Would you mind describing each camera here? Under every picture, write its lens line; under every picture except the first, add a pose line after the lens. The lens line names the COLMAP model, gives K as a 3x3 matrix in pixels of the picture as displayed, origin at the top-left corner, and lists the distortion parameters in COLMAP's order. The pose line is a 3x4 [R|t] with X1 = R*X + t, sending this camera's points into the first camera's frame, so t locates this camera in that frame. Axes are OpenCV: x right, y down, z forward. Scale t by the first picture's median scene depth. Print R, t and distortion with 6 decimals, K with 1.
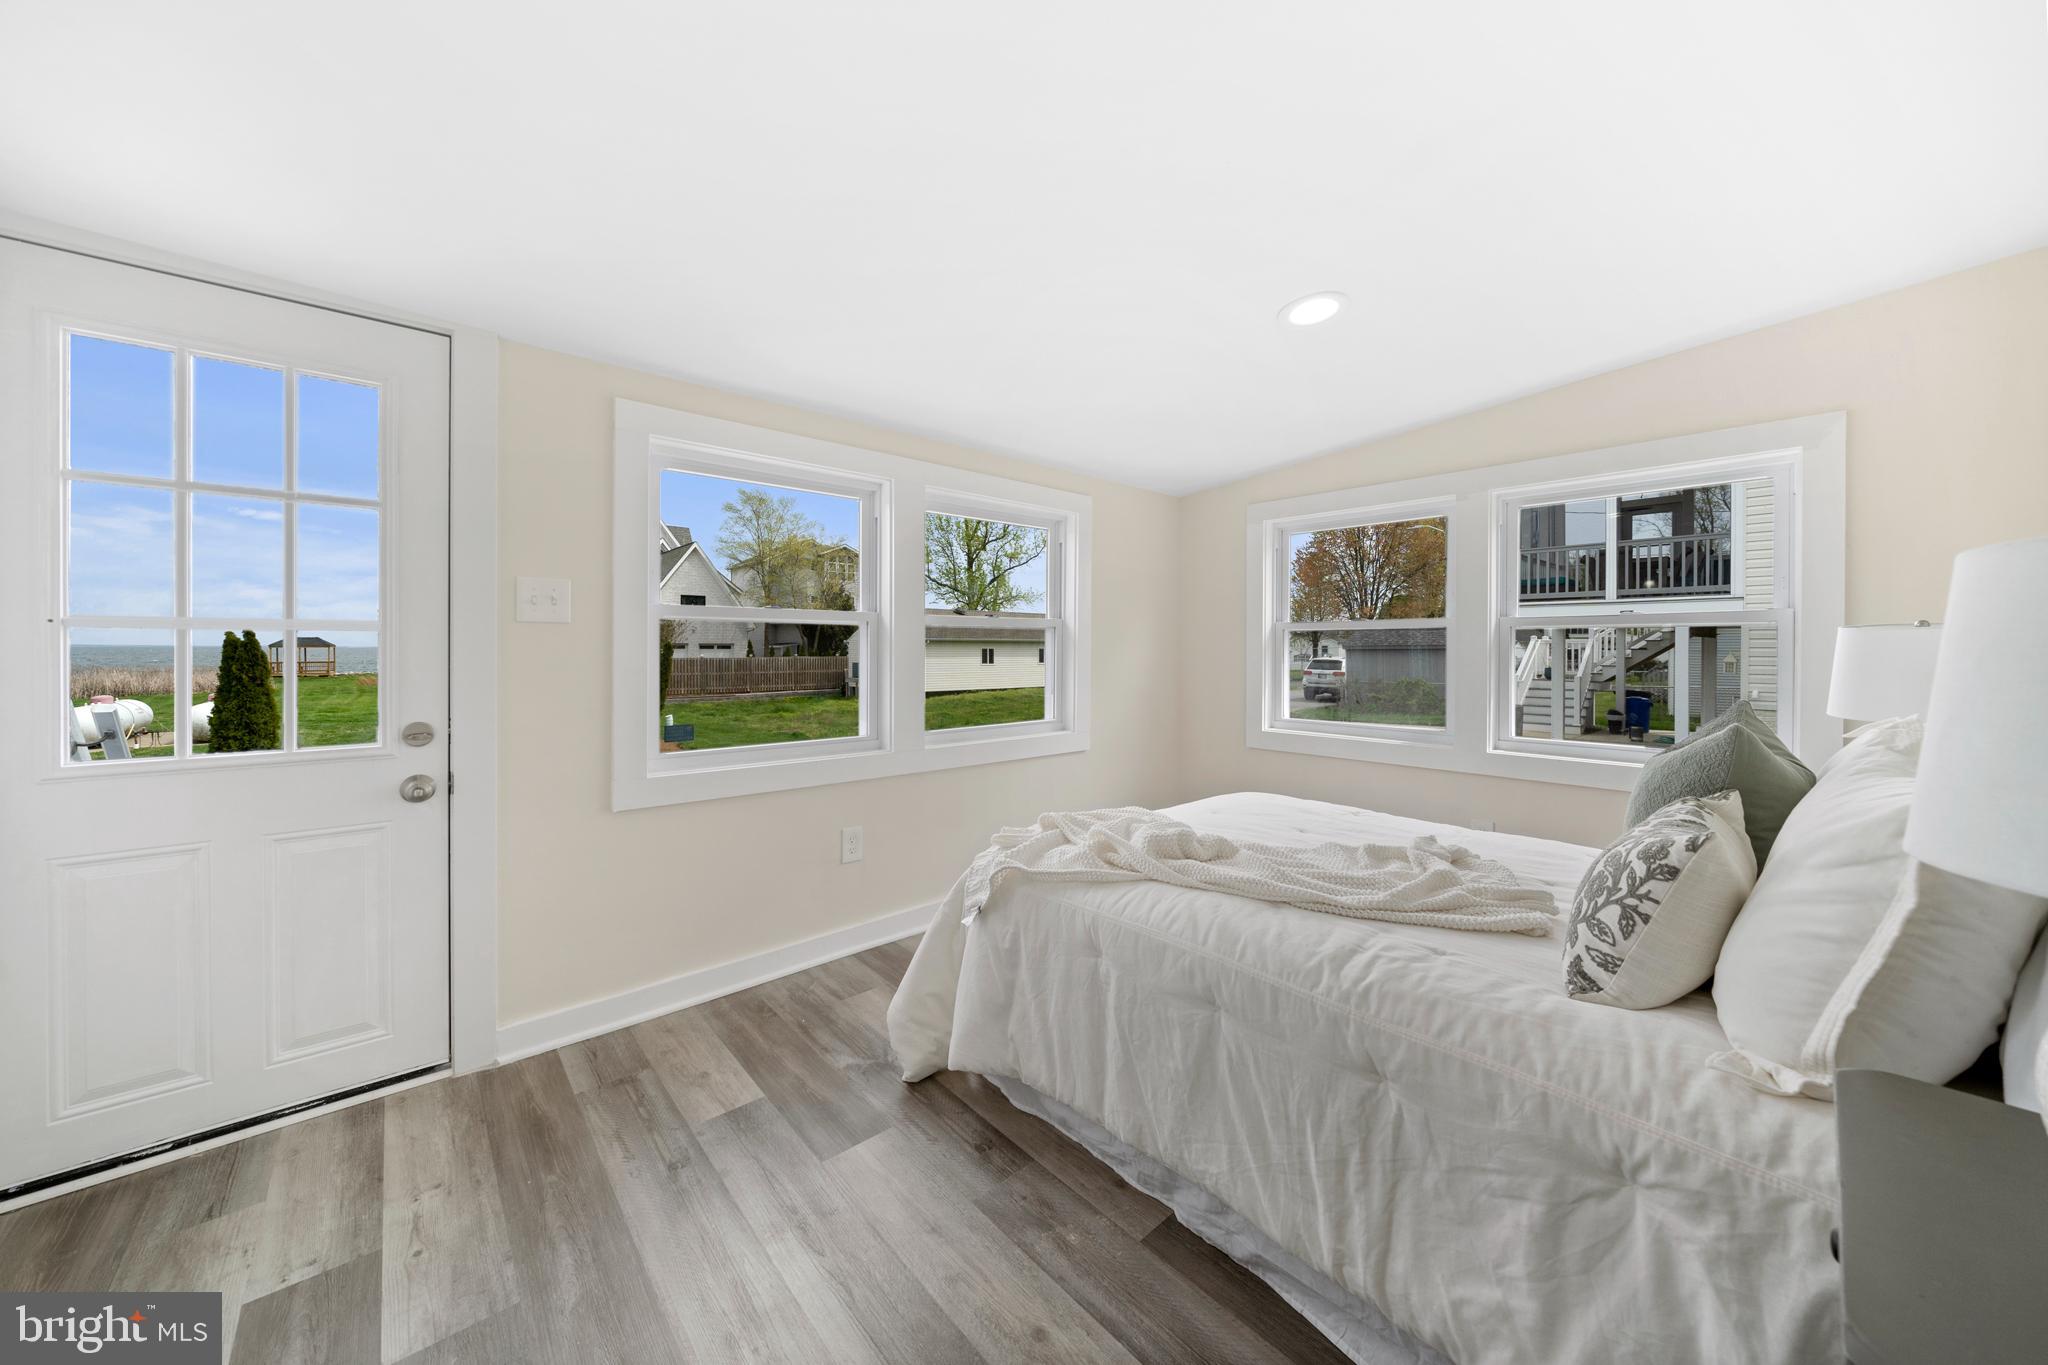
lens RADIAL K [[721.0, 0, 1025.1], [0, 721.0, 659.1], [0, 0, 1]] dist [-0.002846, -0.000081]
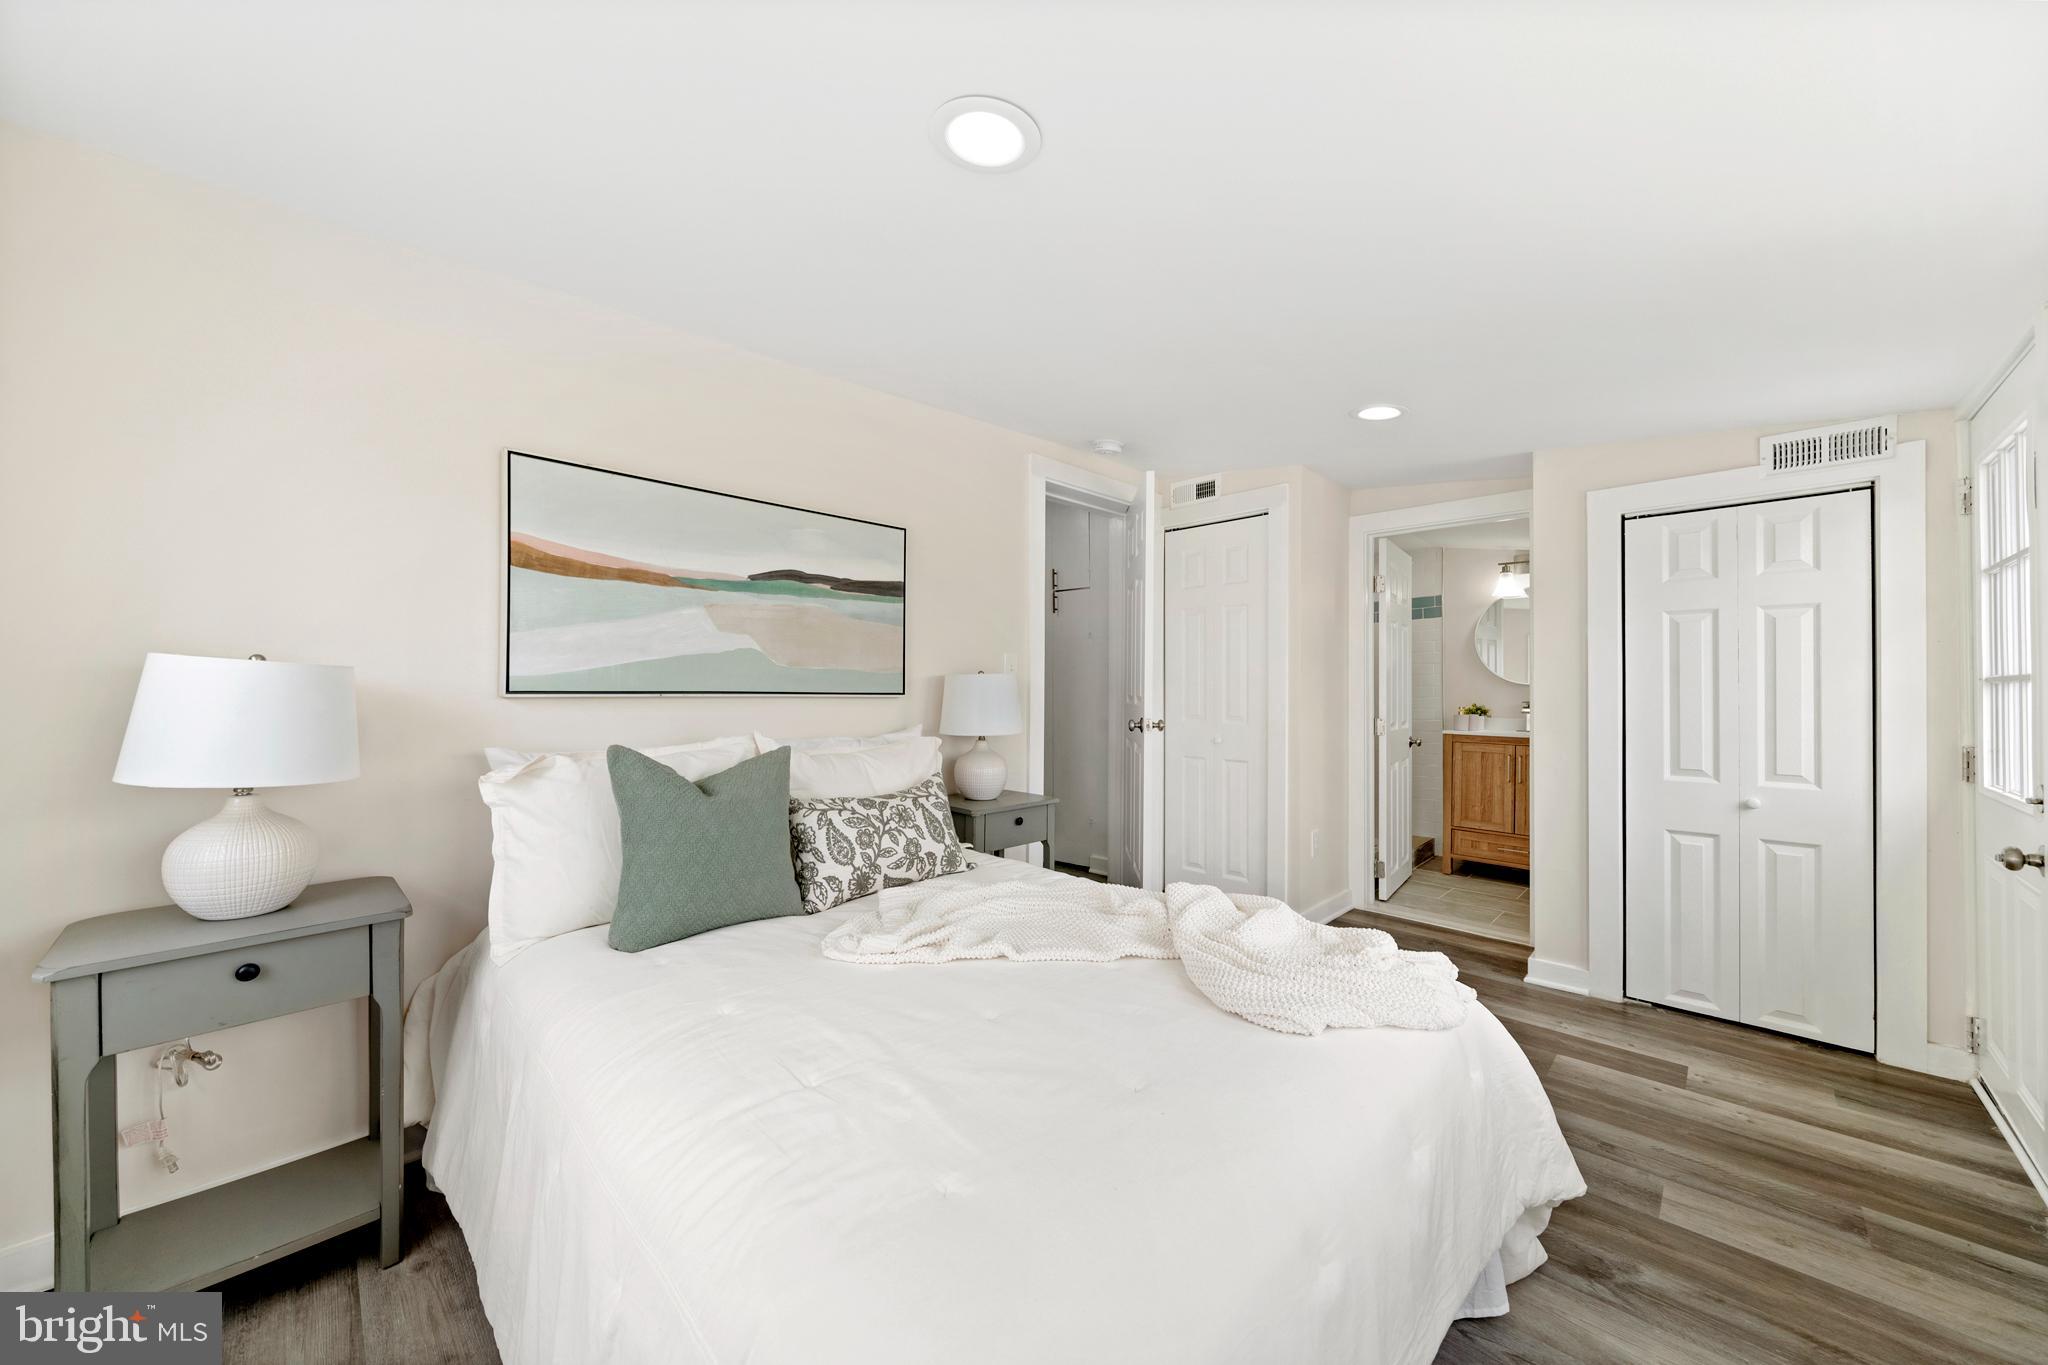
lens RADIAL K [[721.0, 0, 1025.1], [0, 721.0, 659.1], [0, 0, 1]] dist [-0.002846, -0.000081]
pose [[-0.997538, -0.031070, -0.062875, 0.517506], [-0.029547, 0.999250, -0.025018, 0.002597], [0.063605, -0.023099, -0.997708, 2.096324]]
